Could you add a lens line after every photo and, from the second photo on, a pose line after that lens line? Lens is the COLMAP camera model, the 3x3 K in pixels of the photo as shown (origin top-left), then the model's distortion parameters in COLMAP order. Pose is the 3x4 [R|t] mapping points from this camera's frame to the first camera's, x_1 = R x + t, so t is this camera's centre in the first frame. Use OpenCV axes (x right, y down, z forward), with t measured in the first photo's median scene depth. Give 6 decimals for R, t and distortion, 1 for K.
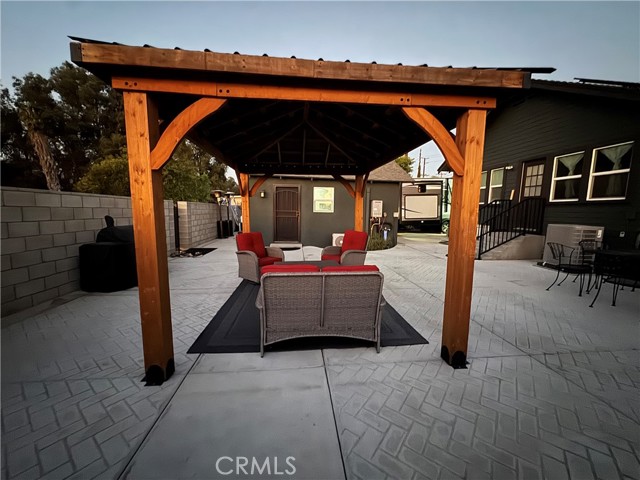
lens RADIAL K [[254.6, 0, 320.0], [0, 254.6, 240.0], [0, 0, 1]] dist [-0.002603, 0.000087]
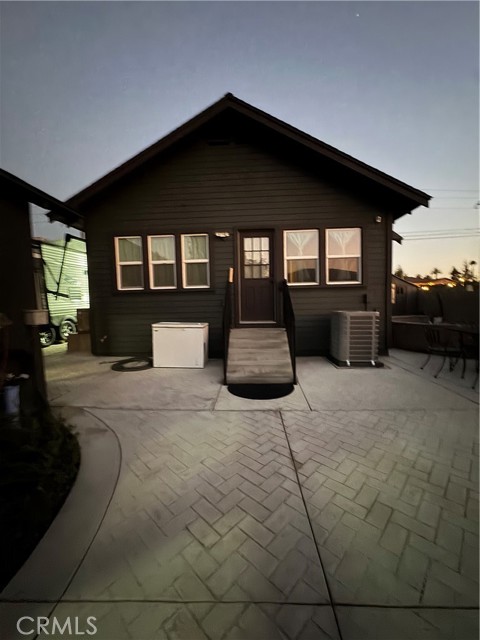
lens RADIAL K [[254.6, 0, 240.0], [0, 254.6, 320.0], [0, 0, 1]] dist [-0.002603, 0.000087]
pose [[0.150323, -0.100360, 0.983530, 0.063710], [0.141741, 0.986744, 0.079024, -0.108522], [-0.978423, 0.127528, 0.162556, 0.879146]]
